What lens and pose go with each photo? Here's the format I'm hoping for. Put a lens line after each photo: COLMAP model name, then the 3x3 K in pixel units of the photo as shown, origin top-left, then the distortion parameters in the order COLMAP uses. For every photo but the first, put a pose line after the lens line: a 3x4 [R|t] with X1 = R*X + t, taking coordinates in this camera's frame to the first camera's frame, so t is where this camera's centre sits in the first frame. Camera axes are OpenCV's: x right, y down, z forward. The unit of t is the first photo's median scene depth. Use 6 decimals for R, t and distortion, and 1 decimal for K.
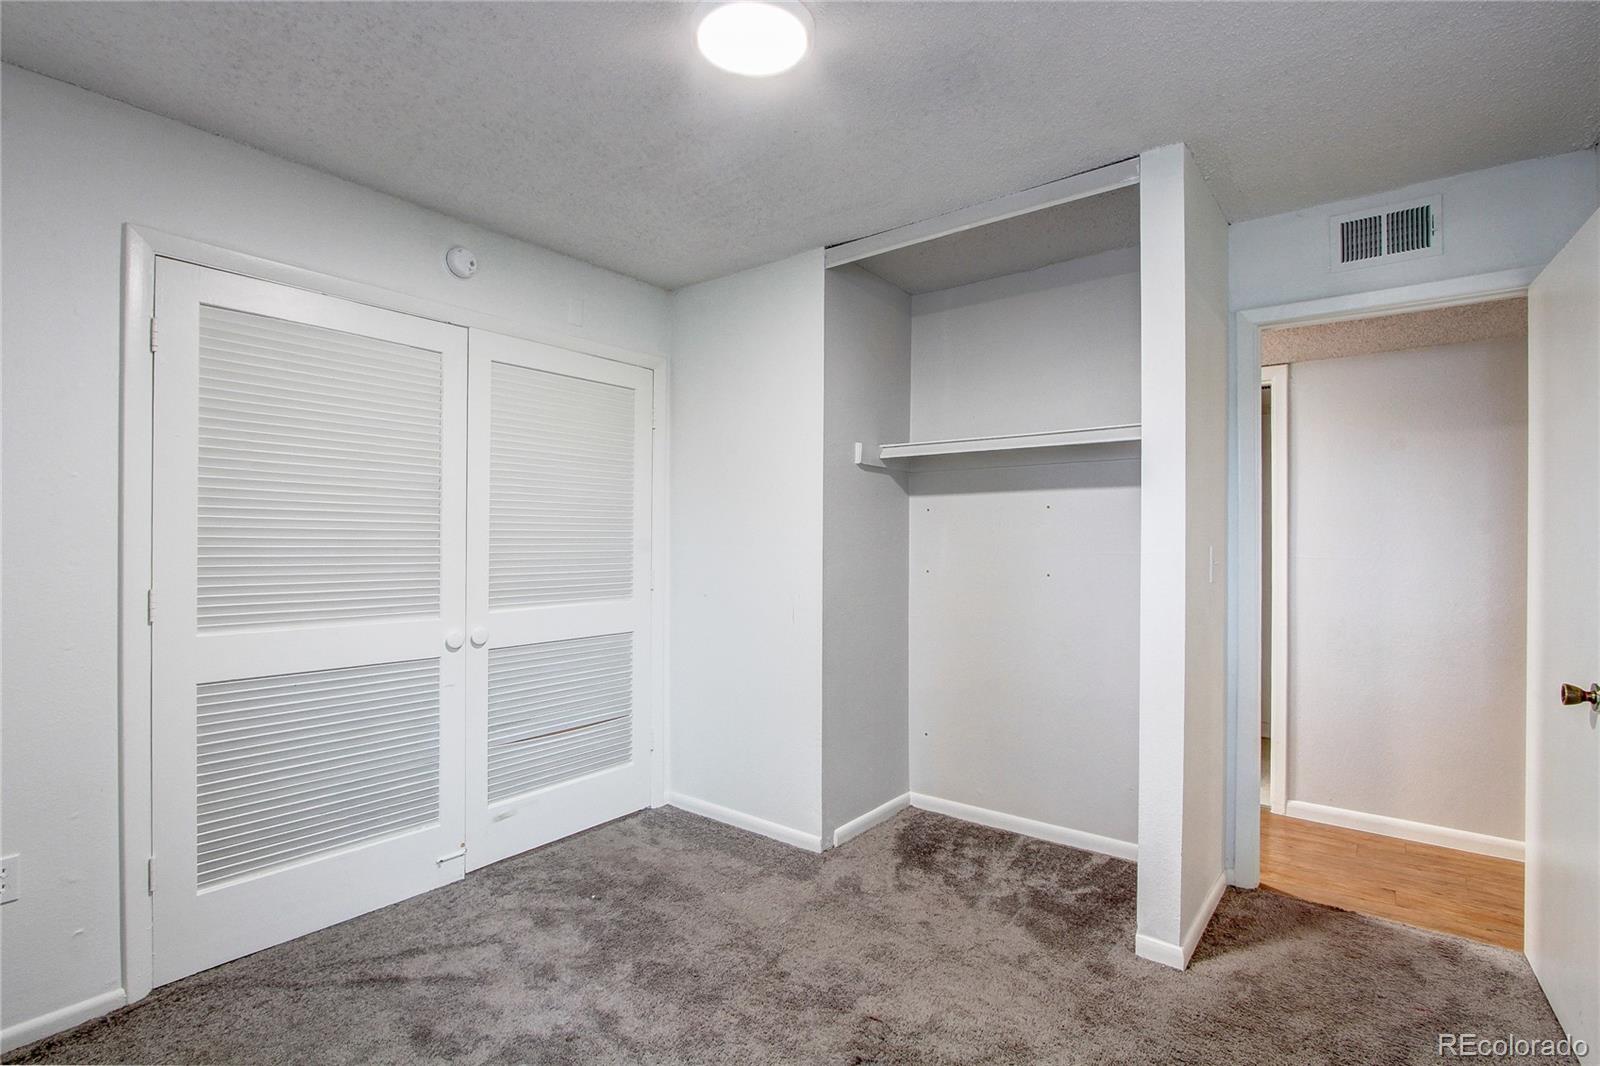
lens RADIAL K [[753.2, 0, 782.8], [0, 753.2, 536.0], [0, 0, 1]] dist [-0.020010, 0.002757]
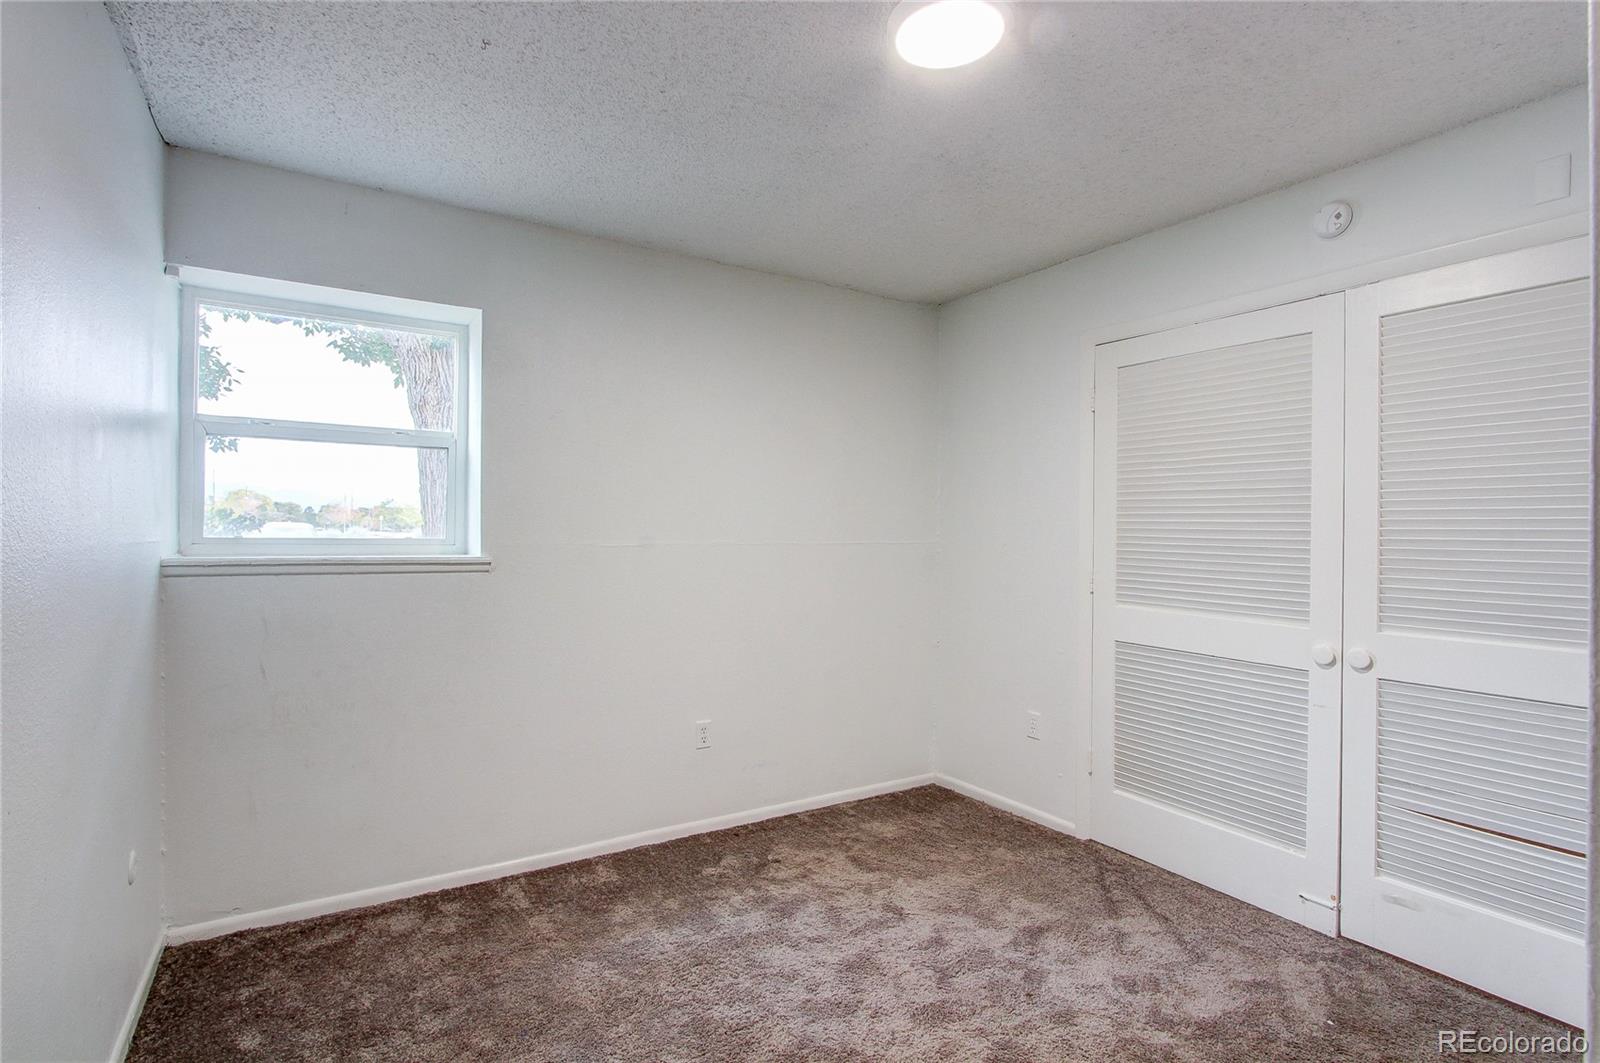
lens RADIAL K [[753.2, 0, 785.2], [0, 753.2, 531.3], [0, 0, 1]] dist [-0.020010, 0.002757]
pose [[-0.337210, -0.007790, -0.941397, 0.608004], [-0.010254, 0.999937, -0.004601, 0.005136], [0.941374, 0.008102, -0.337269, 0.720797]]
